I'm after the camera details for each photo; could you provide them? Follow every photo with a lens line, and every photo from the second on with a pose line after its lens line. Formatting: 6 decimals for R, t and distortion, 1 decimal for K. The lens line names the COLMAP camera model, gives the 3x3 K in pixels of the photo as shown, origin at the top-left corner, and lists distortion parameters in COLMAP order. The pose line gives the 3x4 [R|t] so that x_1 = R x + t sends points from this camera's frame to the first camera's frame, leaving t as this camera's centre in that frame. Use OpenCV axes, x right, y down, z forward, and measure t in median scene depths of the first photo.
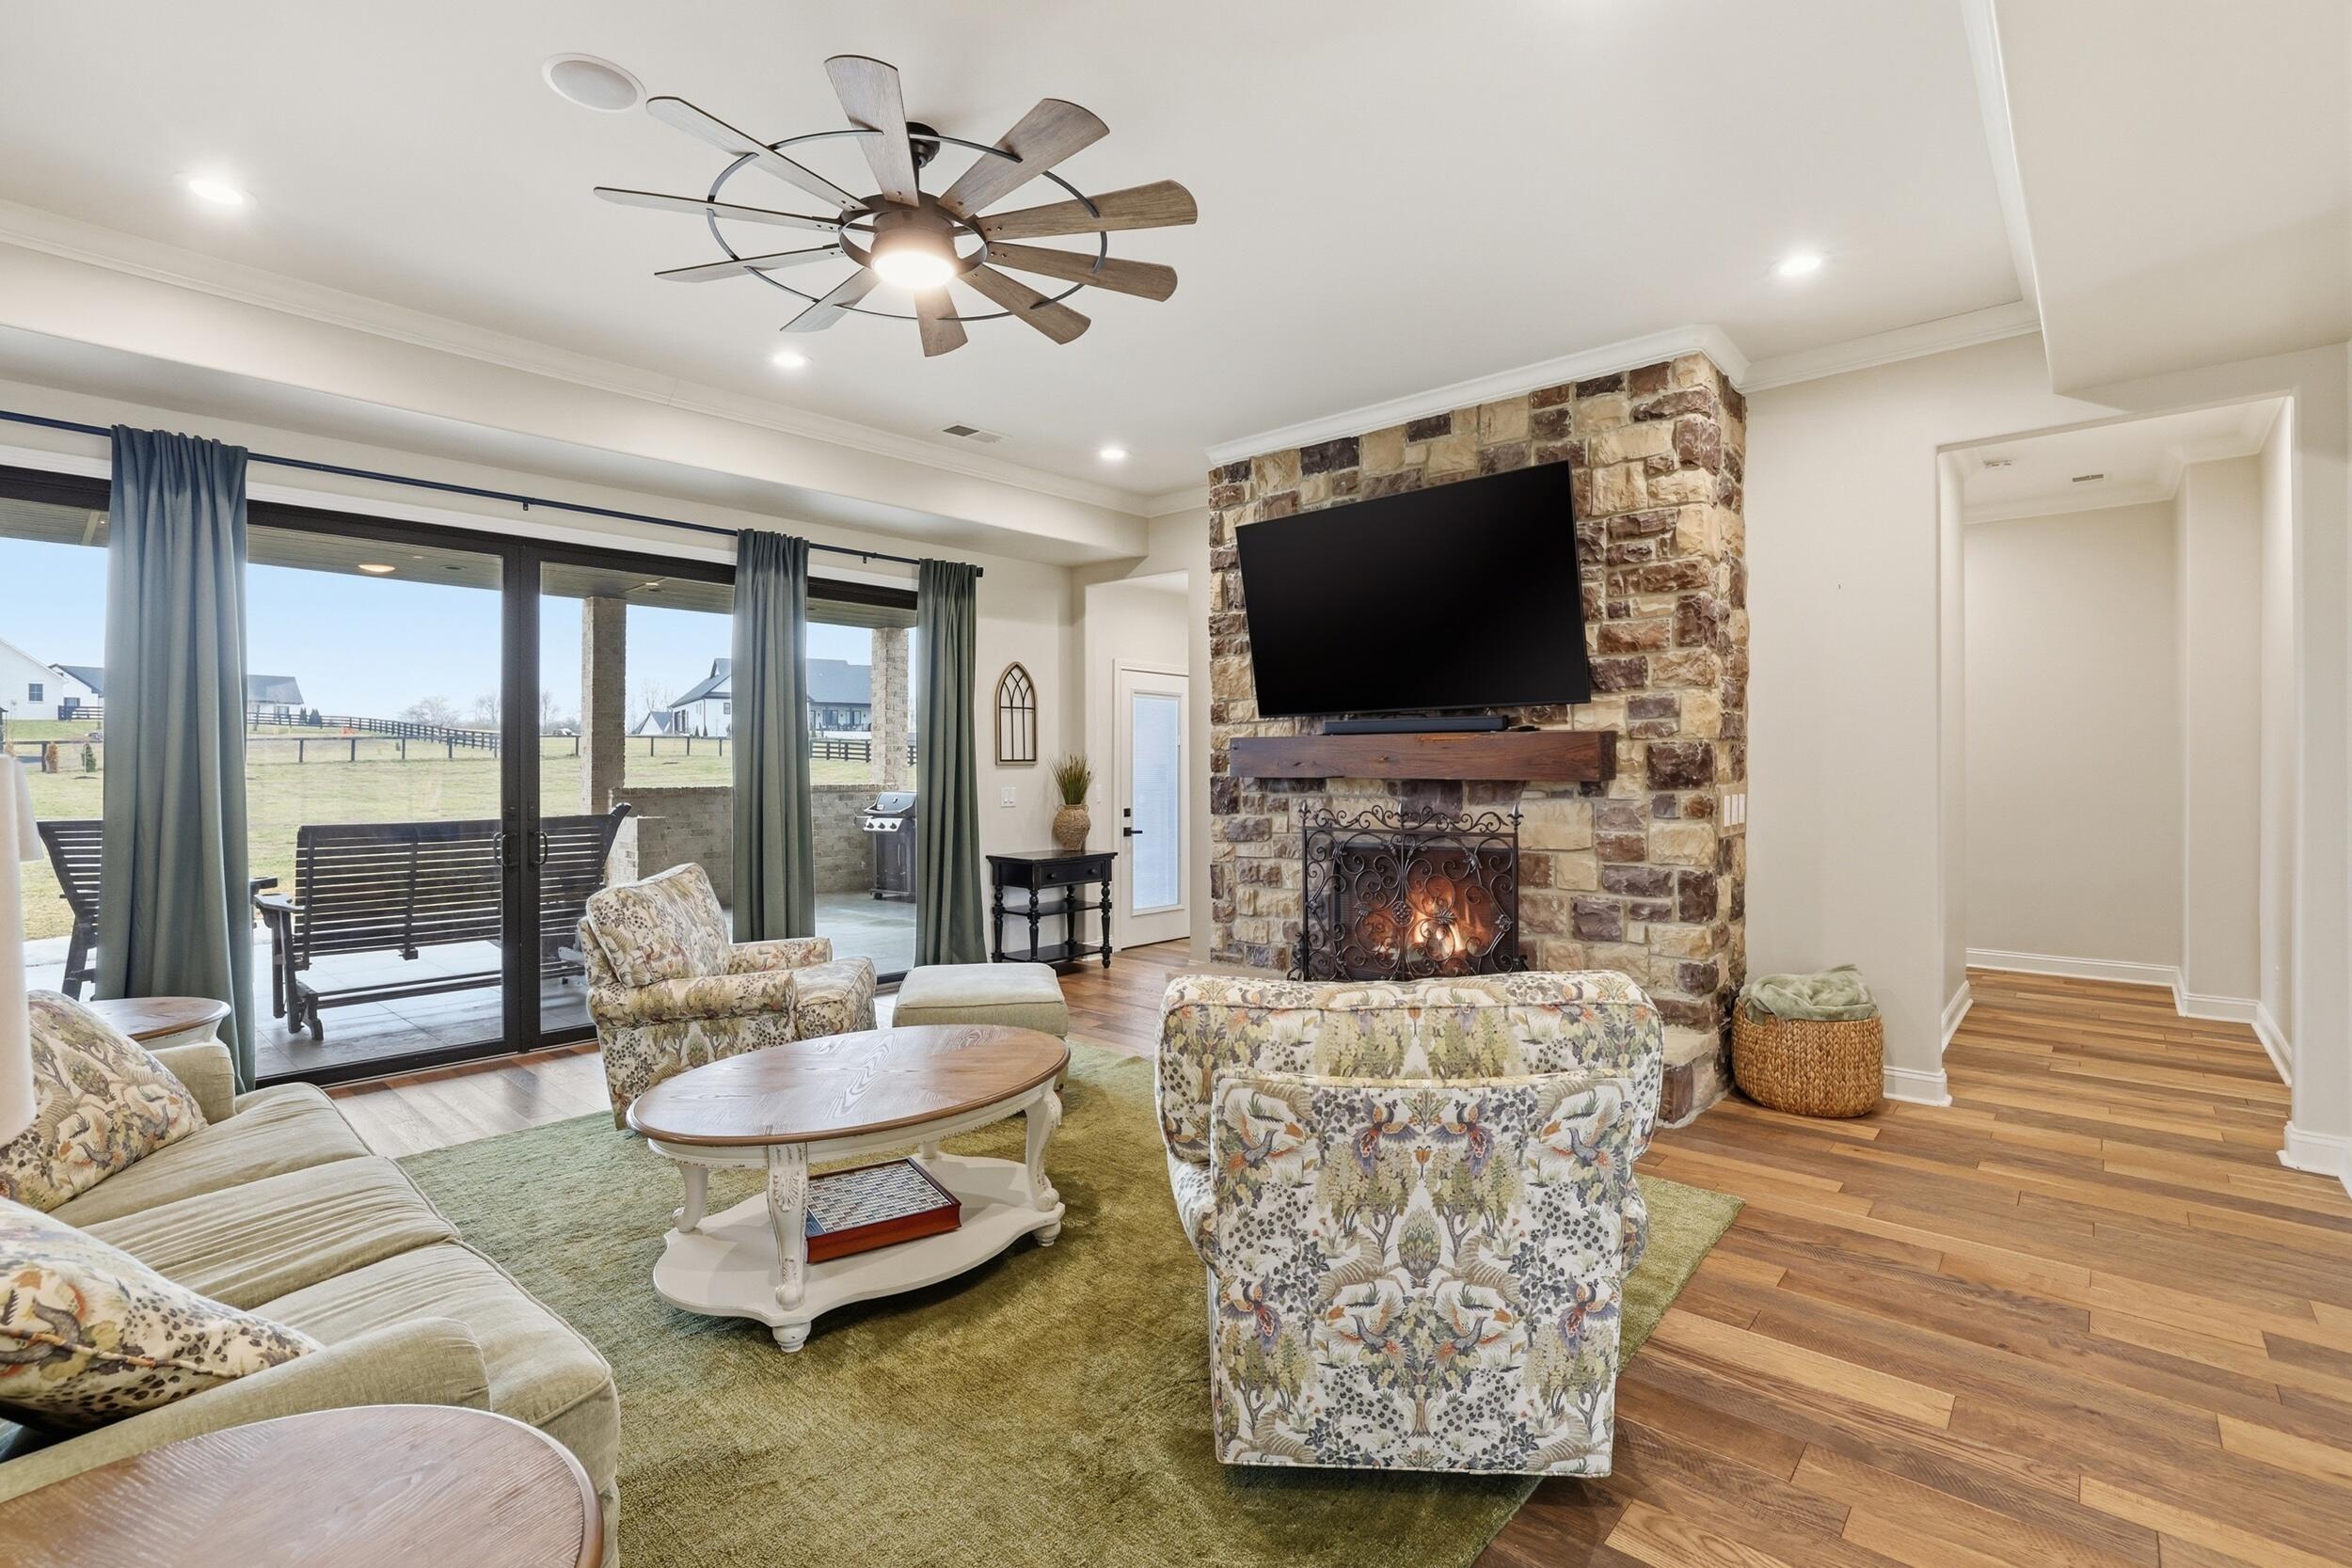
lens RADIAL K [[1094.7, 0, 1165.1], [0, 1094.7, 772.9], [0, 0, 1]] dist [-0.014108, 0.002537]
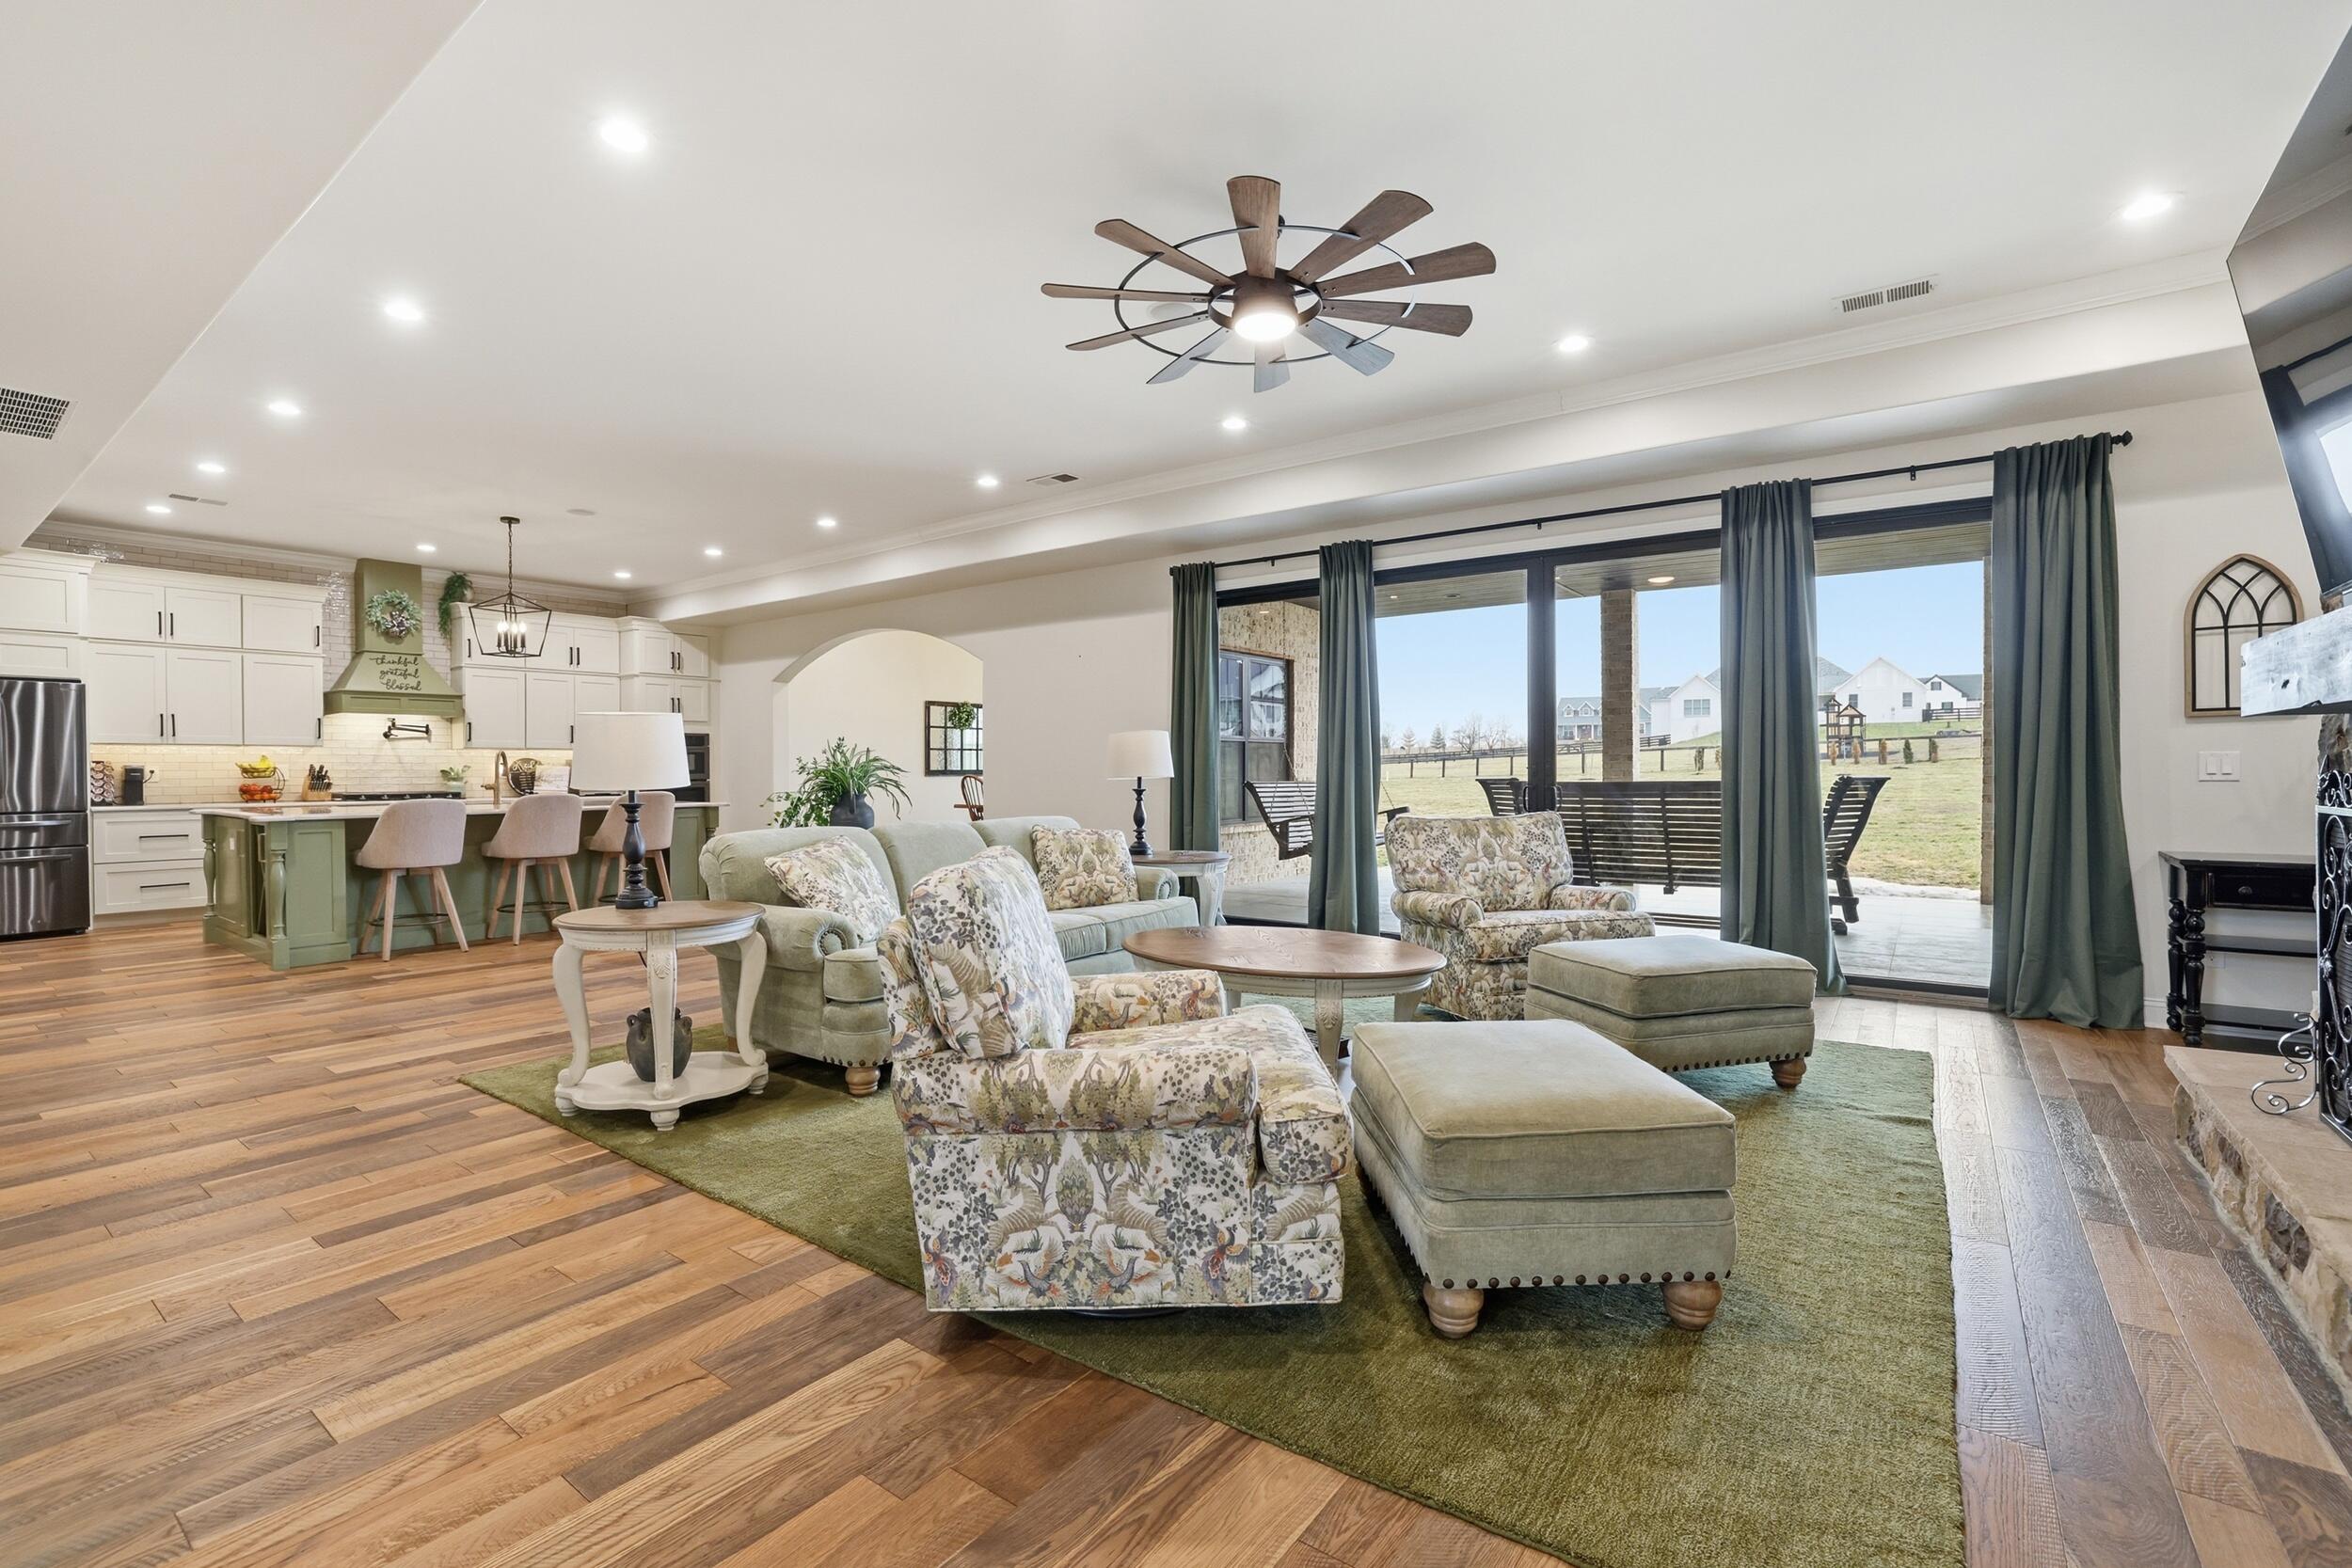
lens RADIAL K [[1034.1, 0, 1167.3], [0, 1034.1, 773.6], [0, 0, 1]] dist [-0.033909, 0.006355]
pose [[0.079001, 0.008507, -0.996838, 0.582041], [-0.003468, 0.999960, 0.008259, 0.034314], [0.996869, 0.002805, 0.079027, 0.484985]]
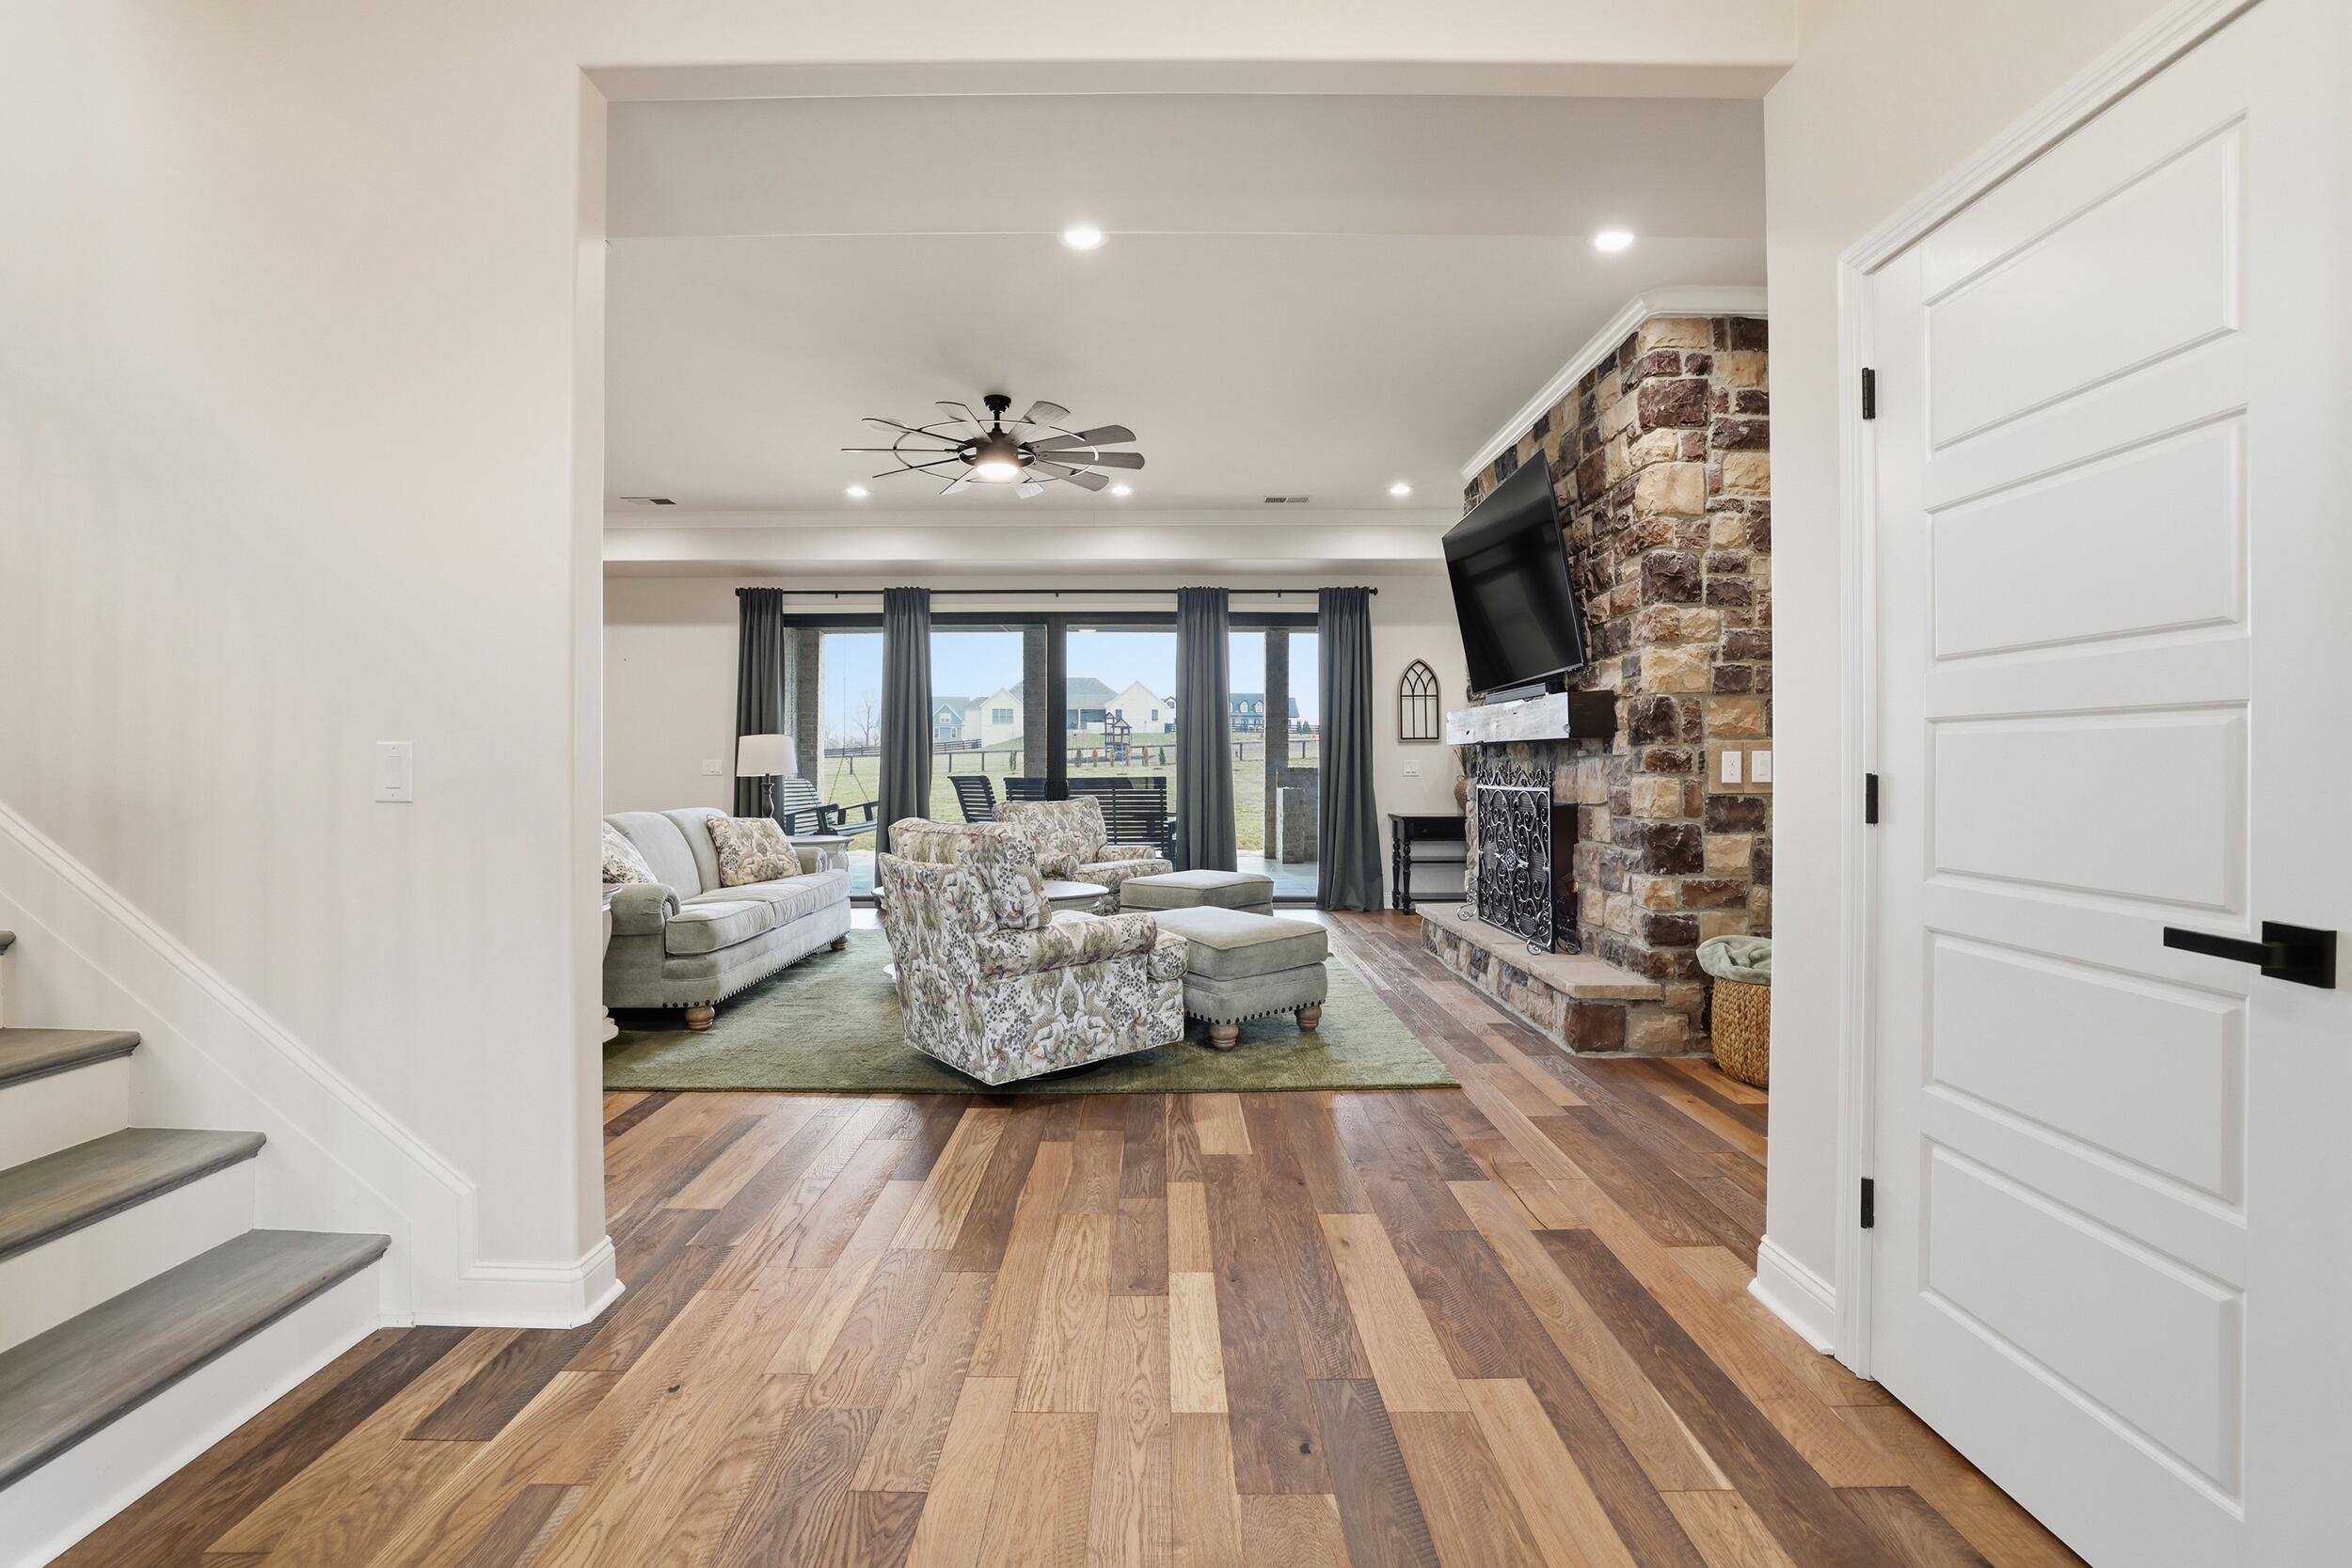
lens RADIAL K [[1034.1, 0, 1134.4], [0, 1034.1, 755.7], [0, 0, 1]] dist [-0.033909, 0.006355]
pose [[0.655226, -0.004171, -0.755422, 0.776751], [-0.008224, 0.999886, -0.012654, 0.036716], [0.755388, 0.014504, 0.655117, 0.000196]]
